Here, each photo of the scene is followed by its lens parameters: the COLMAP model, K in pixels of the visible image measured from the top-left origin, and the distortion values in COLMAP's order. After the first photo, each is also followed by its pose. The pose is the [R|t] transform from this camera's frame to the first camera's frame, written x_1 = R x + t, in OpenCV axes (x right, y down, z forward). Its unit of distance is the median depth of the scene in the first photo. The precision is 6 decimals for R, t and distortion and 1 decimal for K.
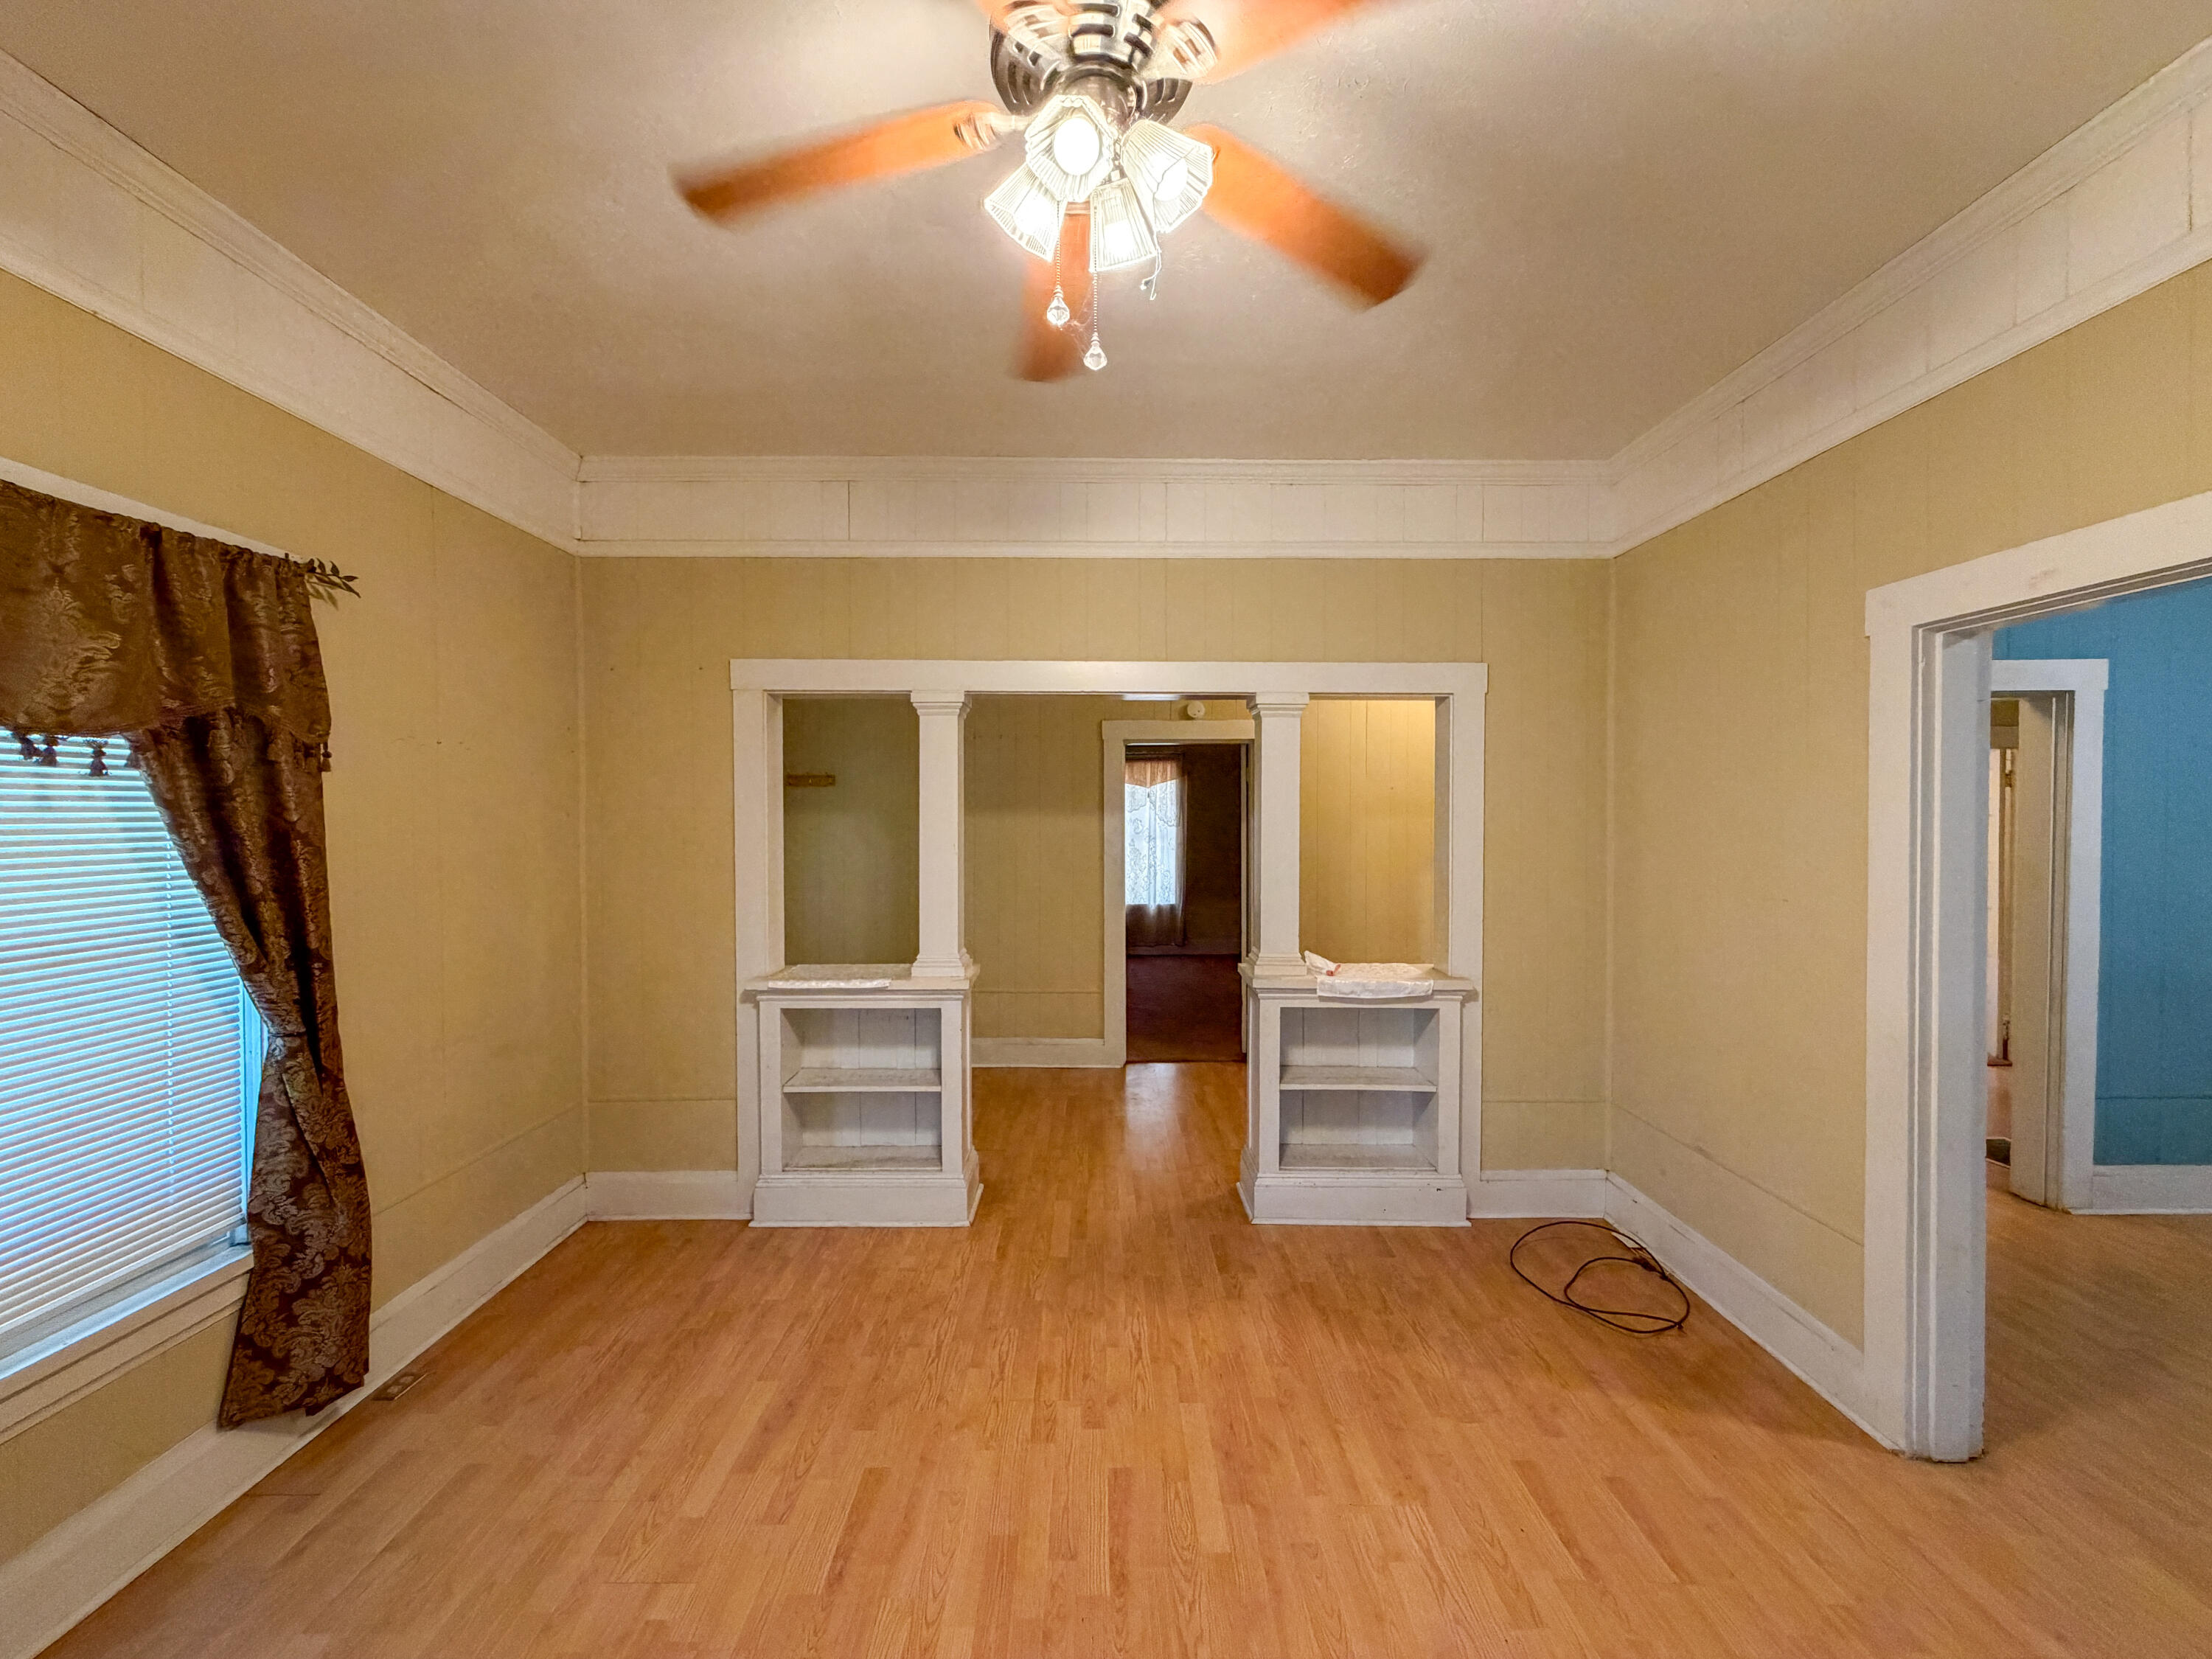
lens RADIAL K [[876.6, 0, 1101.3], [0, 876.6, 828.6], [0, 0, 1]] dist [-0.000578, 0.000021]
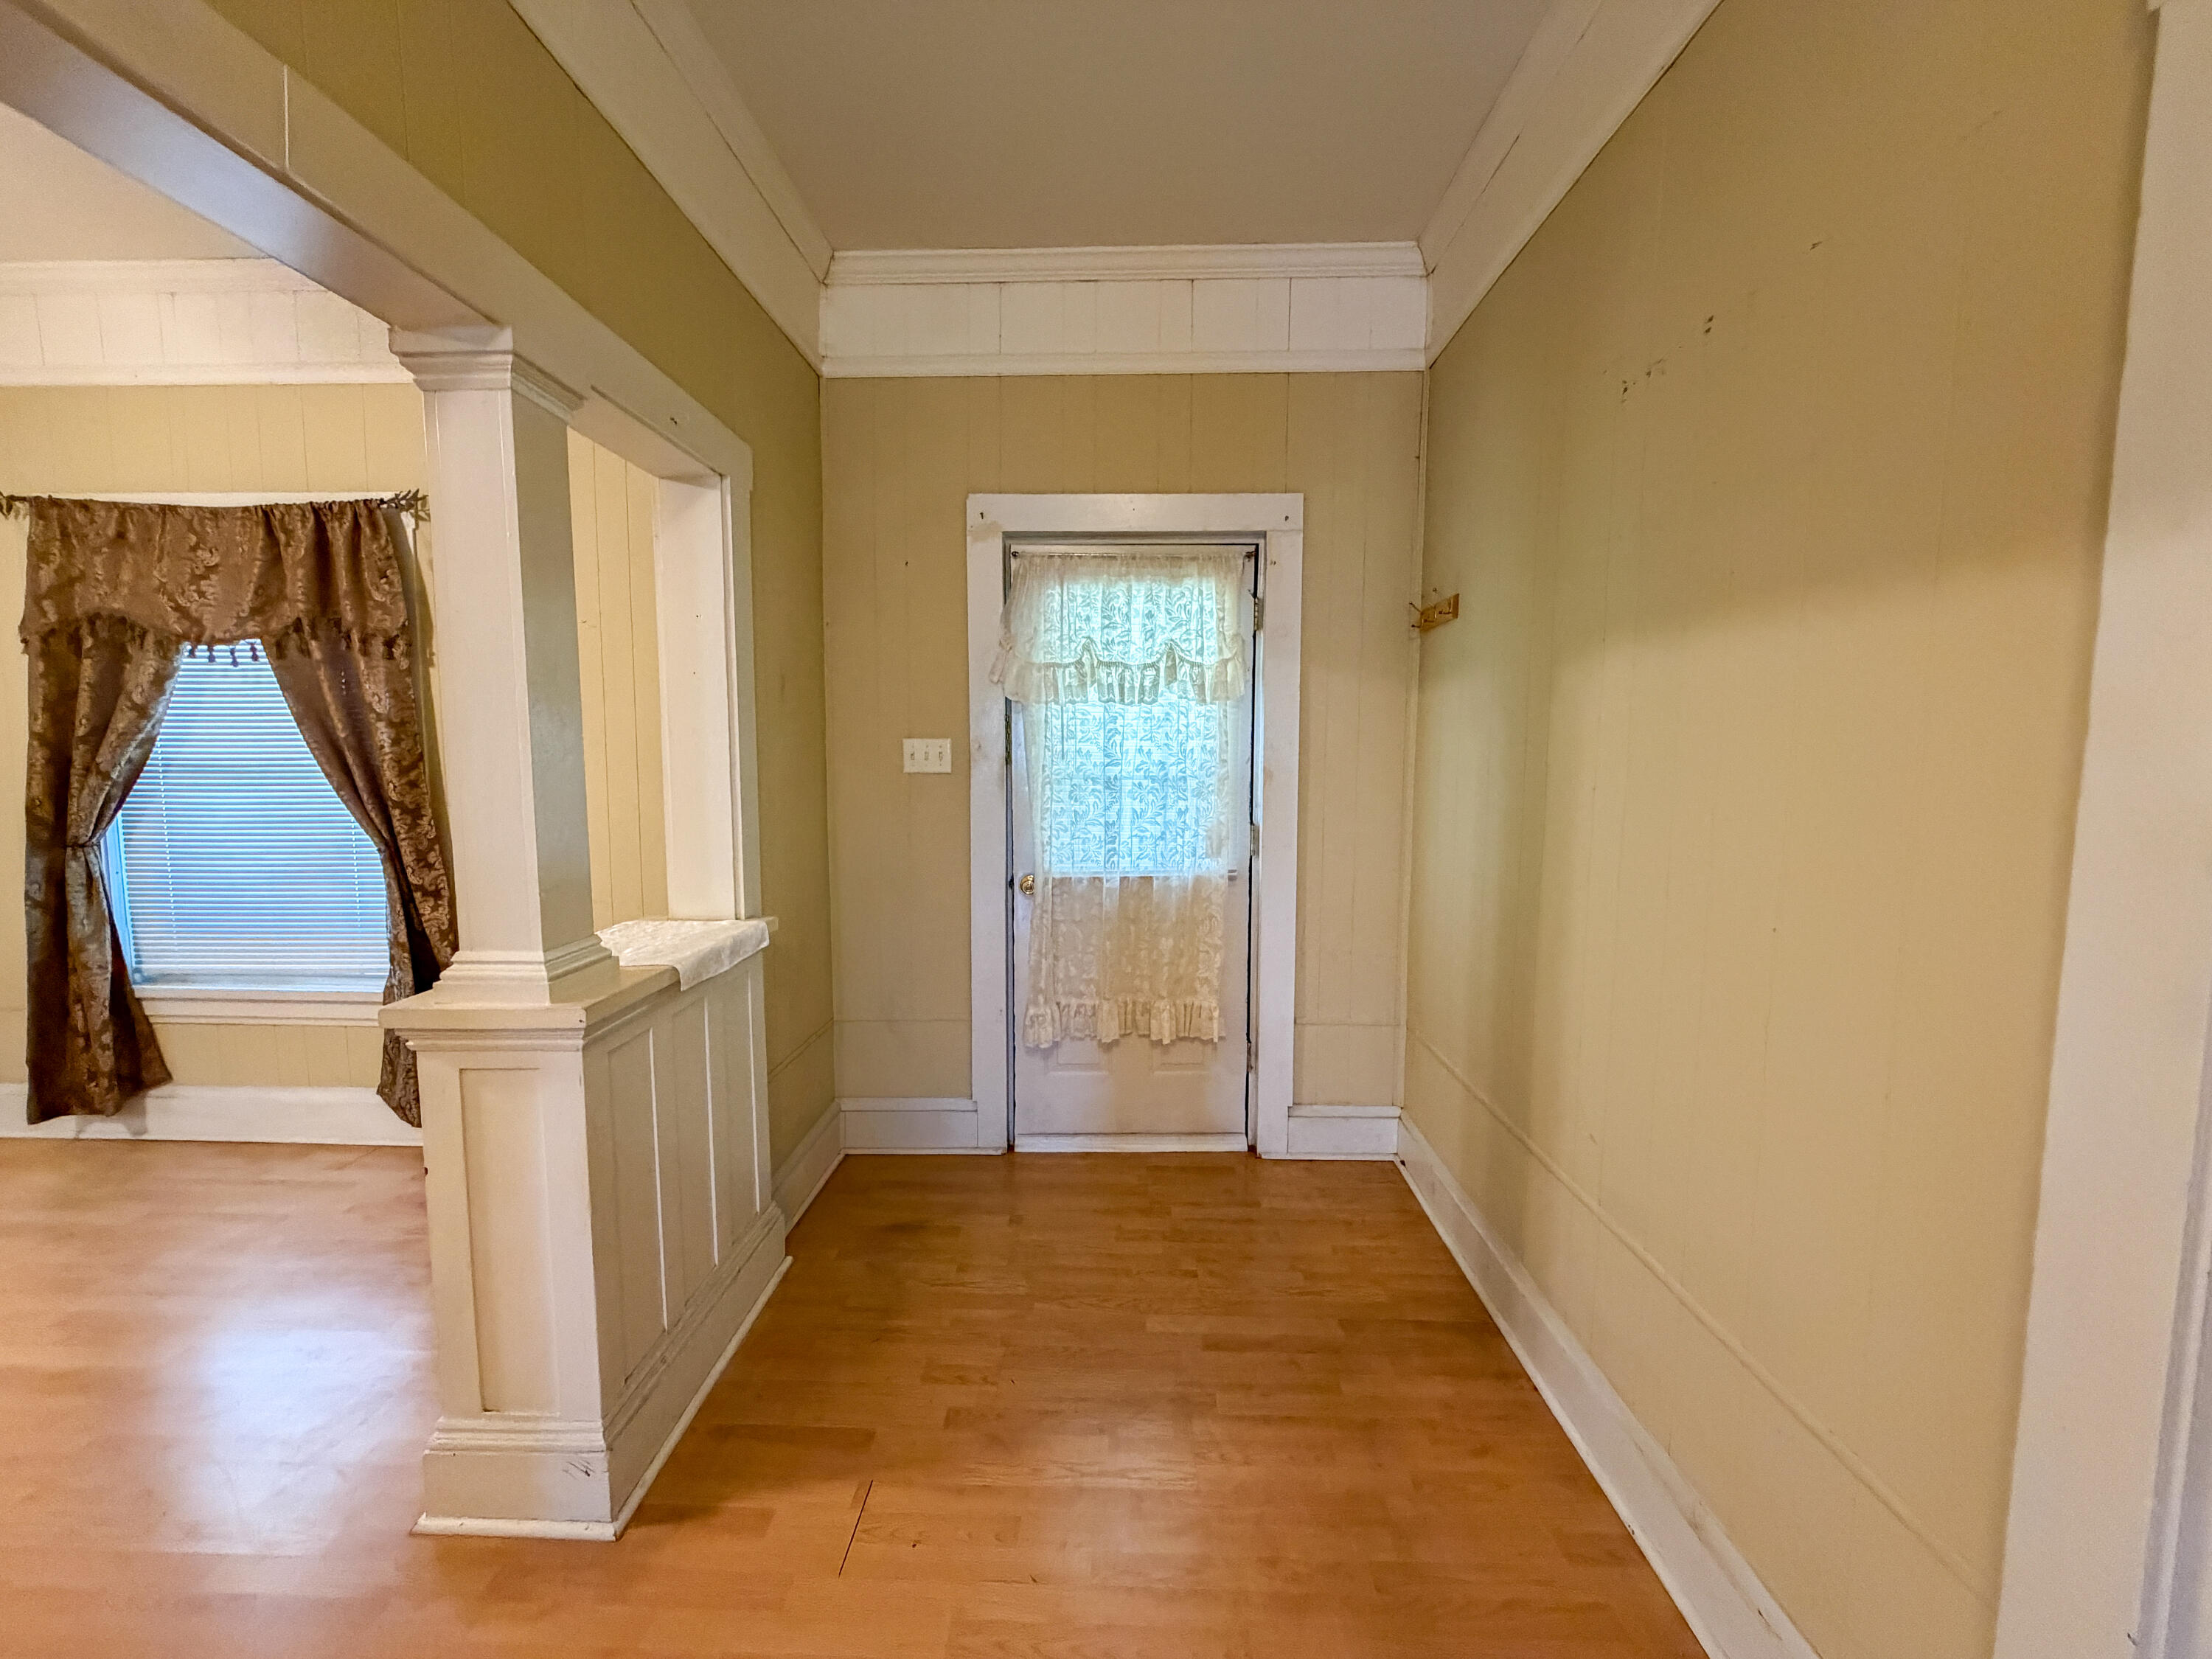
lens RADIAL K [[876.6, 0, 1101.3], [0, 876.6, 828.6], [0, 0, 1]] dist [-0.000578, 0.000021]
pose [[-0.024501, 0.089911, -0.995648, 0.369478], [-0.014699, 0.995807, 0.090287, 0.050665], [0.999592, 0.016847, -0.023077, 1.868951]]
